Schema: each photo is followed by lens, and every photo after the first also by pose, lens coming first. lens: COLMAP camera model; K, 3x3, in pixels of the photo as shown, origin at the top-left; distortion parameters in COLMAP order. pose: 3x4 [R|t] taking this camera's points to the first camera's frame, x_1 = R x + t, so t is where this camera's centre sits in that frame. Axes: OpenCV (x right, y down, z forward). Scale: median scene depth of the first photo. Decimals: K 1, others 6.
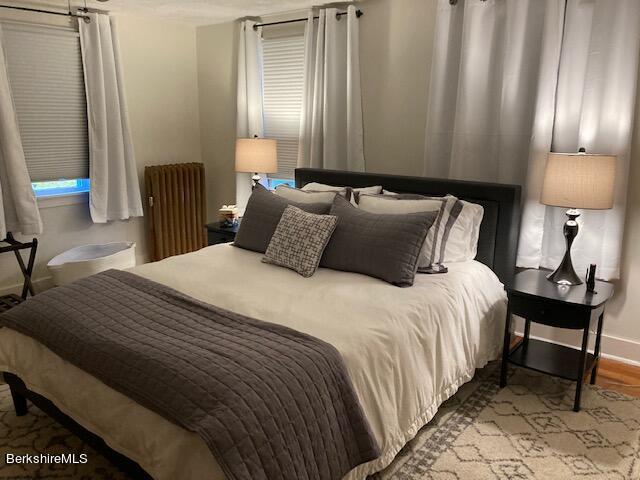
lens RADIAL K [[530.5, 0, 320.1], [0, 530.5, 246.6], [0, 0, 1]] dist [0.007846, -0.002568]
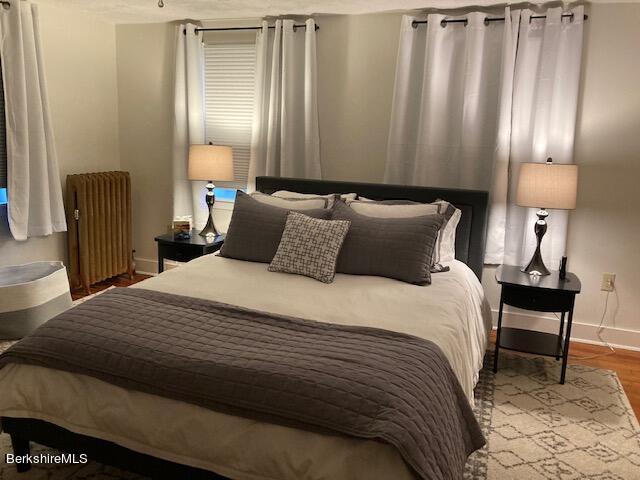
lens RADIAL K [[528.7, 0, 320.7], [0, 528.7, 238.8], [0, 0, 1]] dist [0.004924, 0.002736]
pose [[0.947038, -0.033677, 0.319350, -0.325756], [0.047012, 0.998311, -0.034136, 0.007941], [-0.317661, 0.047342, 0.947022, 0.055156]]
